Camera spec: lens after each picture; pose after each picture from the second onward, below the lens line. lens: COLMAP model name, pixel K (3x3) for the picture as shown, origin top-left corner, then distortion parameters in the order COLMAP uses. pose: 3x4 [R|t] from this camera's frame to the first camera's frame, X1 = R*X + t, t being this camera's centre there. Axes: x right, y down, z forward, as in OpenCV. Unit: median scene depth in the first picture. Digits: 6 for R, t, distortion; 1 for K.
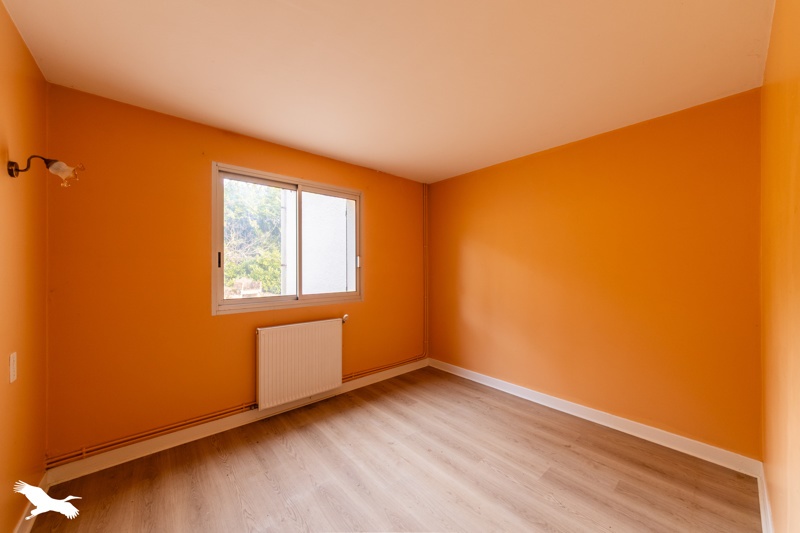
lens RADIAL K [[291.8, 0, 399.7], [0, 291.8, 271.4], [0, 0, 1]] dist [-0.001654, -0.000023]
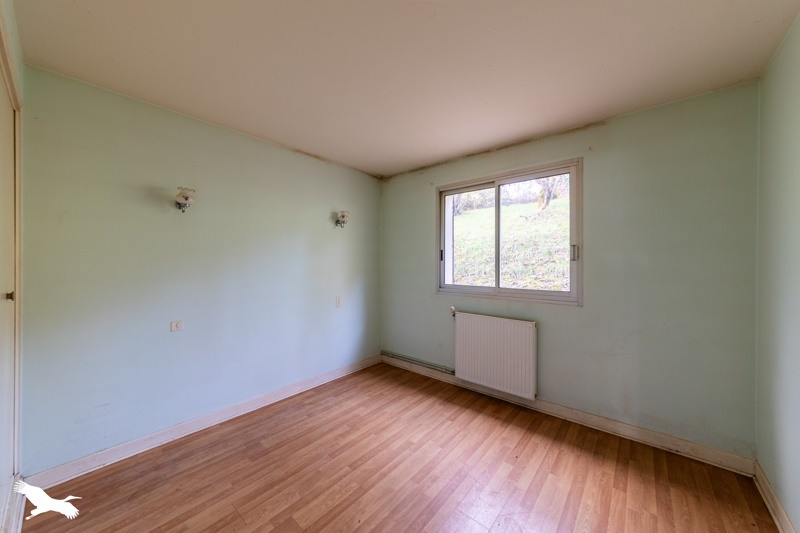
lens RADIAL K [[286.9, 0, 400.0], [0, 286.9, 259.8], [0, 0, 1]] dist [0.001290, -0.000006]
pose [[0.153546, -0.006382, -0.988121, 0.590821], [-0.015741, 0.999836, -0.008904, -0.001316], [0.988016, 0.016921, 0.153420, 0.504790]]
